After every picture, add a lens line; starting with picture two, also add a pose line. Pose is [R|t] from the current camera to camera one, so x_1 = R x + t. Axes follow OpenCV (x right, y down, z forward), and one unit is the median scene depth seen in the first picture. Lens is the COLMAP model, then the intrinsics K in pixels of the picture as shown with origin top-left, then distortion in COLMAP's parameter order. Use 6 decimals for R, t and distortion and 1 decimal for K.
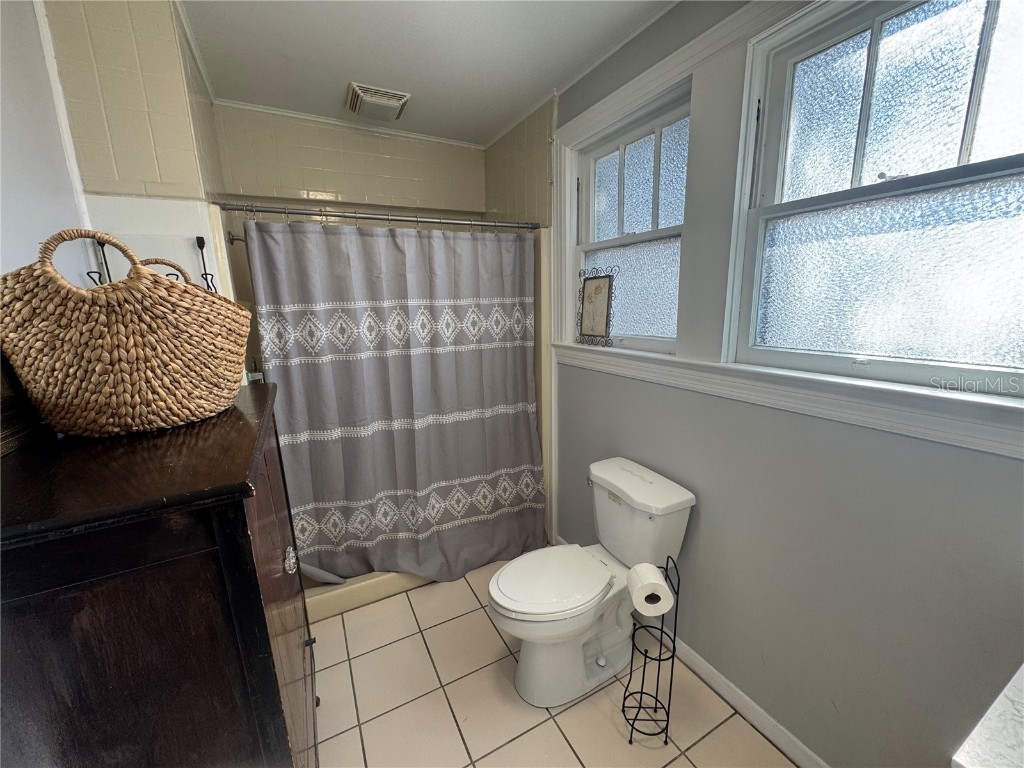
lens RADIAL K [[407.3, 0, 515.2], [0, 407.3, 384.4], [0, 0, 1]] dist [-0.003016, 0.000032]
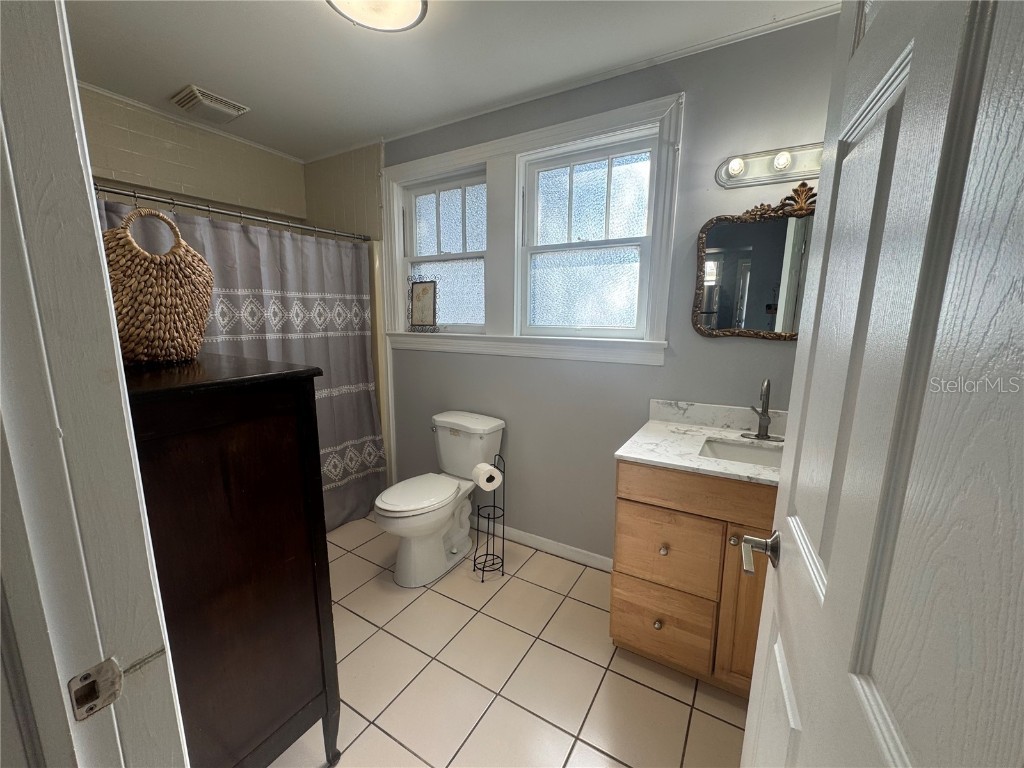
lens RADIAL K [[407.3, 0, 515.1], [0, 407.3, 386.4], [0, 0, 1]] dist [-0.003016, 0.000032]
pose [[0.854352, -0.060020, 0.516218, -0.280345], [0.078384, 0.996827, -0.013827, 0.136877], [-0.513750, 0.052277, 0.856346, -0.325001]]
